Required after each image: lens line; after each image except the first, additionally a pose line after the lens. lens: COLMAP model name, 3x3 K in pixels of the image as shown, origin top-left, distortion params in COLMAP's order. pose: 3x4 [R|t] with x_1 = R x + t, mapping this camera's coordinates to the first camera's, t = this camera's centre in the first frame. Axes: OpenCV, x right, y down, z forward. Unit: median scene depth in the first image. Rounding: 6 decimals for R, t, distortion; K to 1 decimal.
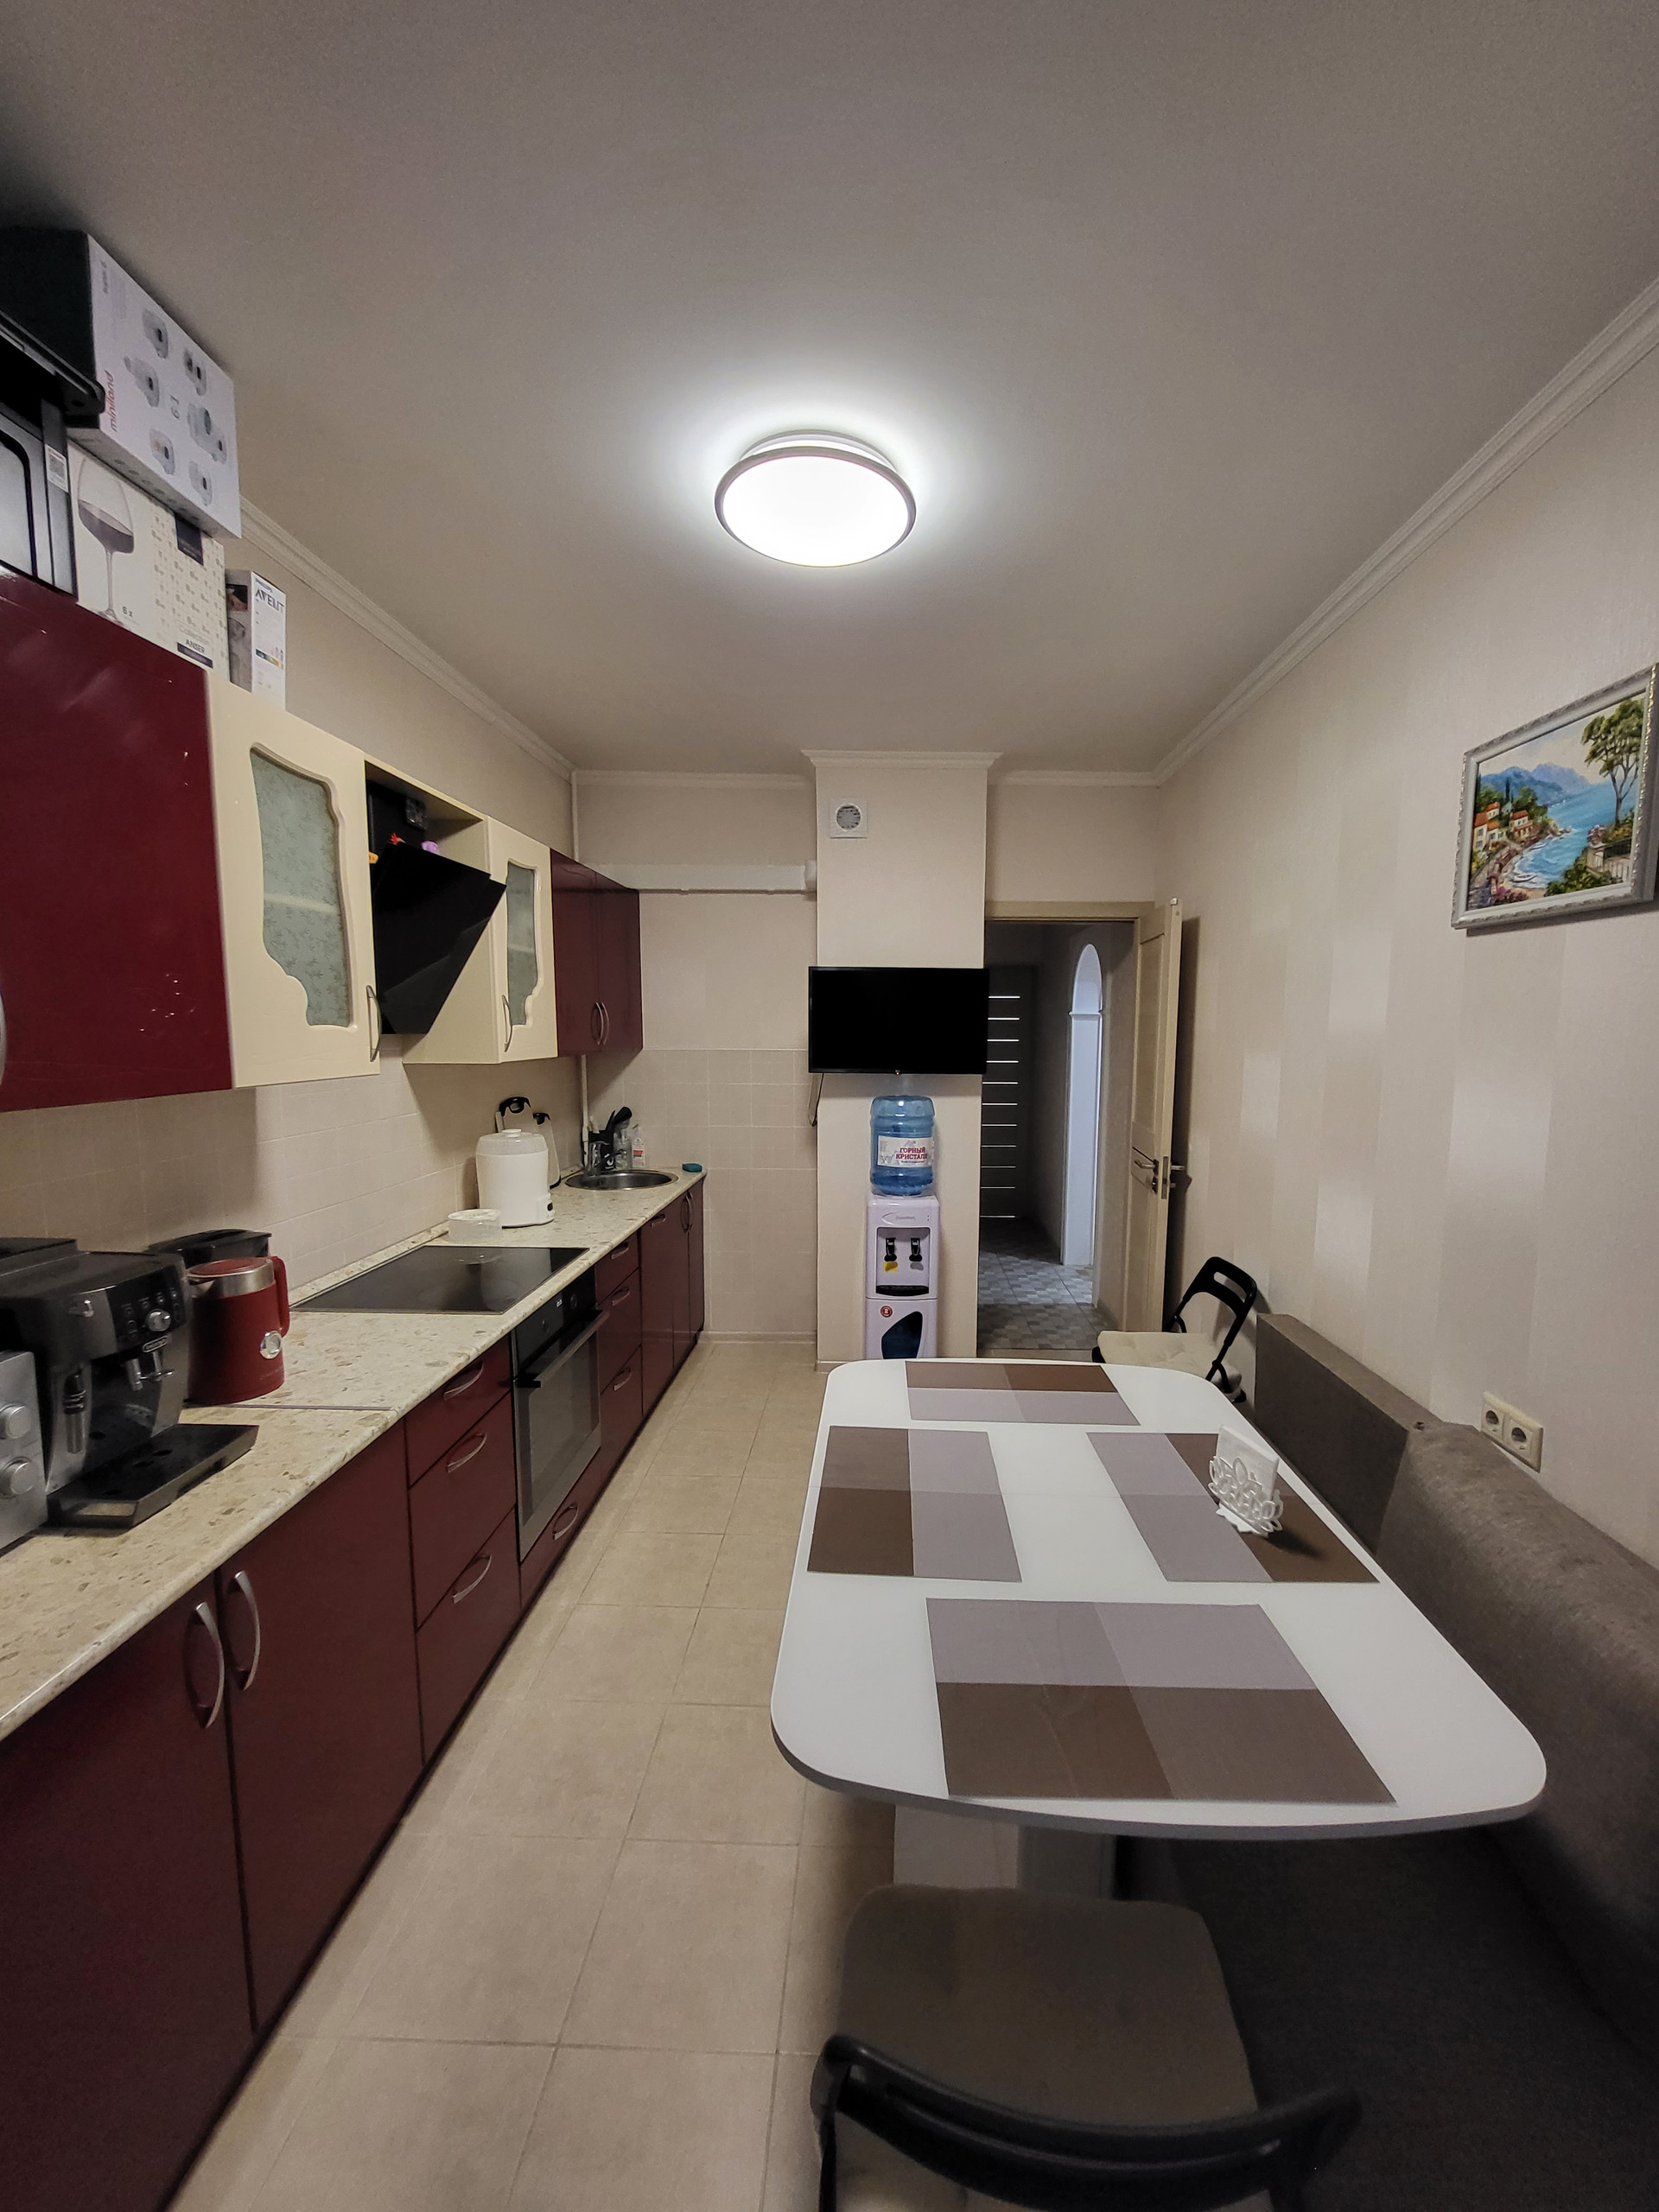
lens RADIAL K [[856.4, 0, 862.7], [0, 856.4, 1115.2], [0, 0, 1]] dist [-0.000535, -0.000847]
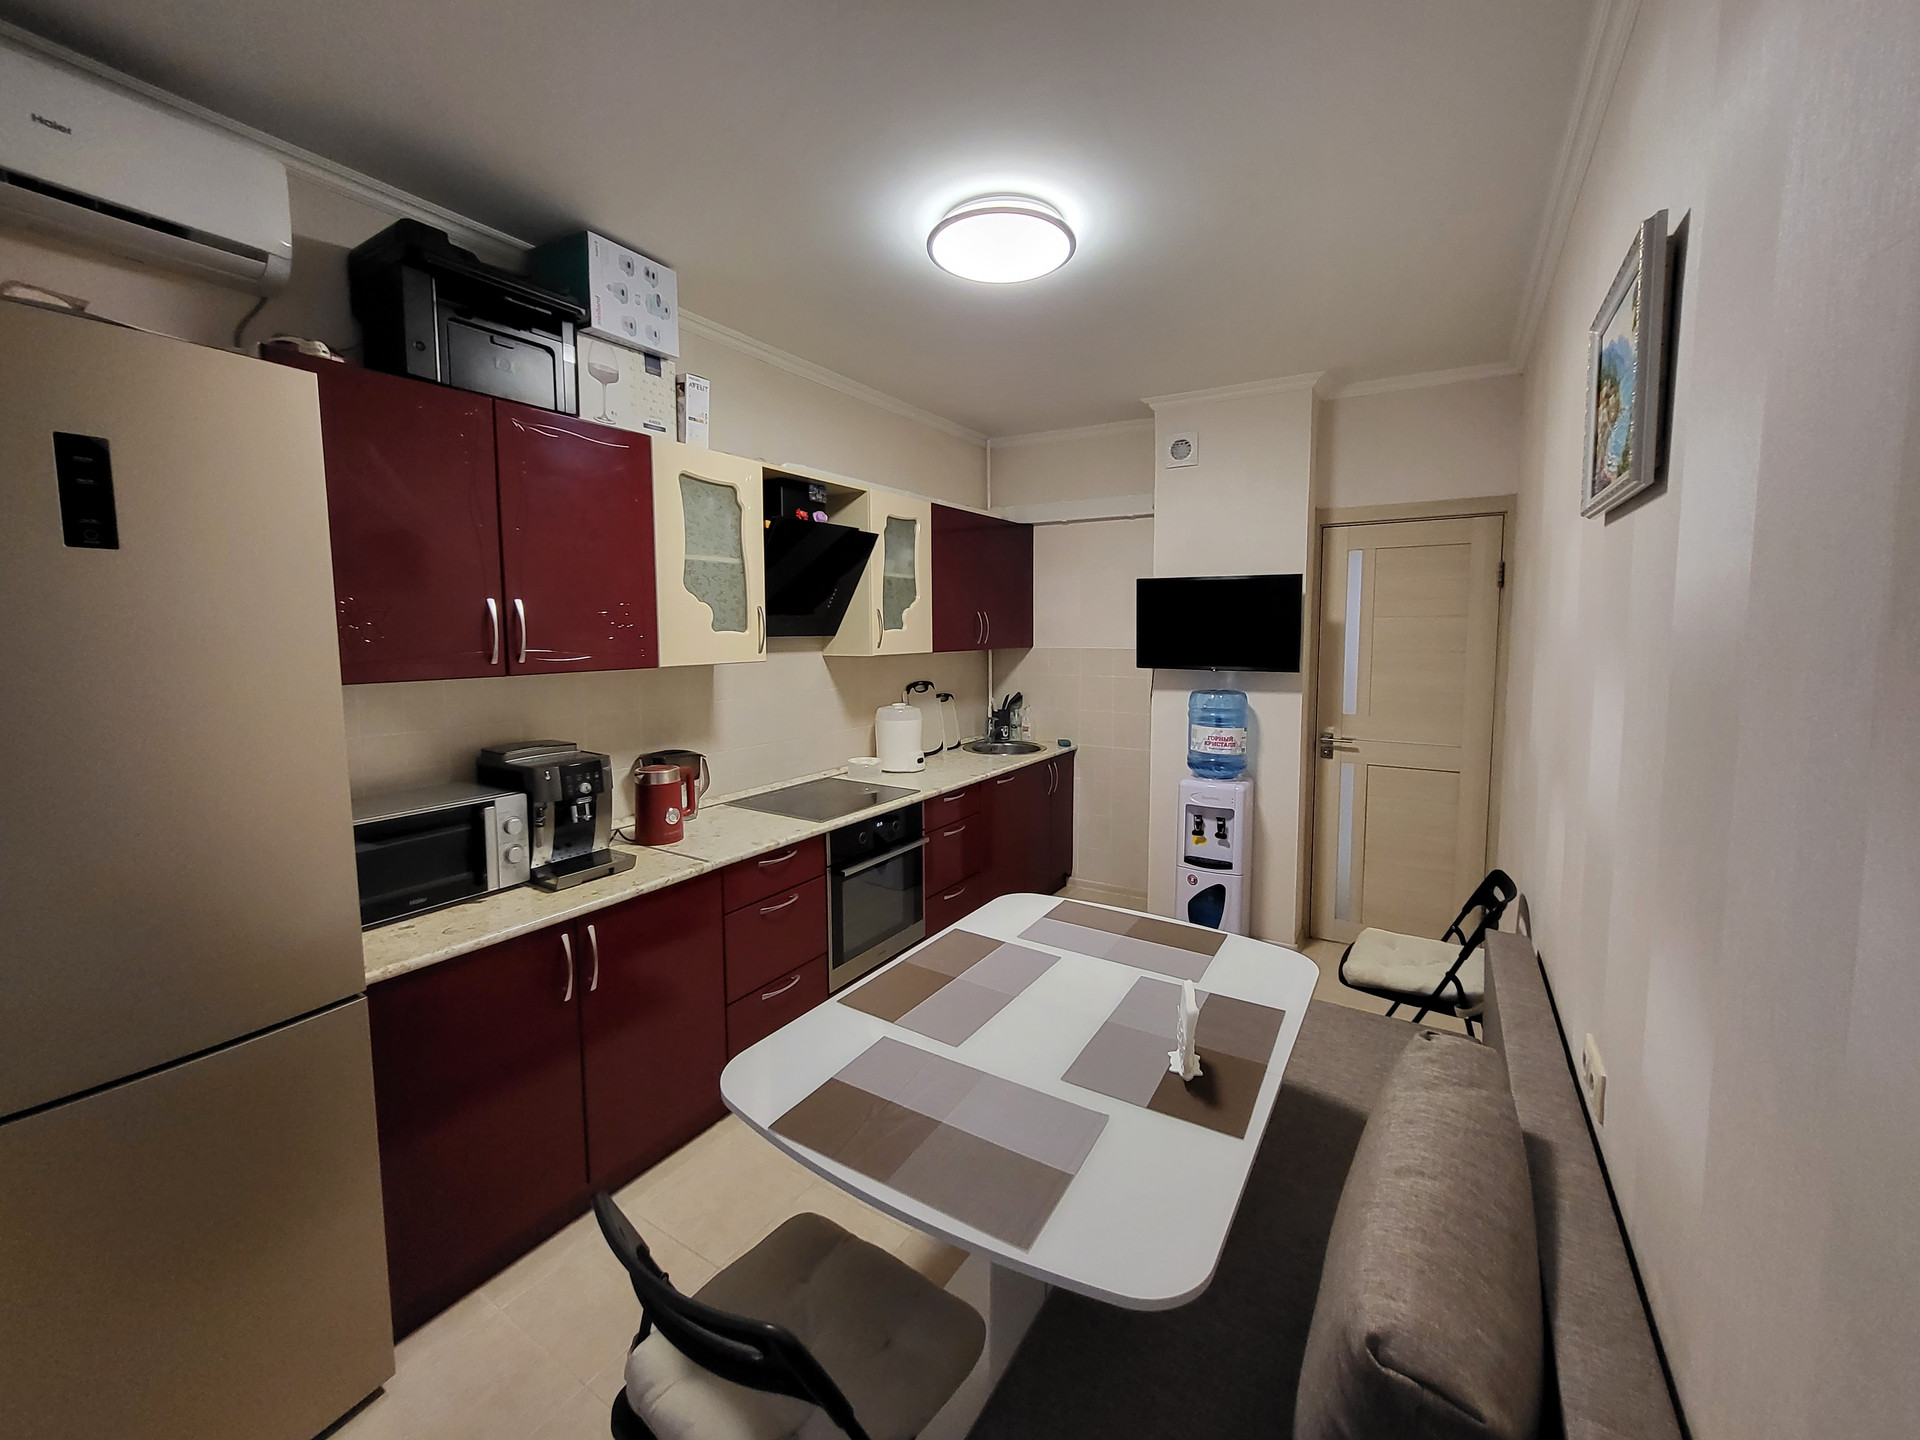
lens RADIAL K [[743.3, 0, 977.8], [0, 743.3, 683.9], [0, 0, 1]] dist [-0.000535, -0.000847]
pose [[0.867277, 0.029466, -0.496953, 0.522927], [-0.043899, 0.998885, -0.017384, 0.000547], [0.495887, 0.036892, 0.867603, -0.002407]]
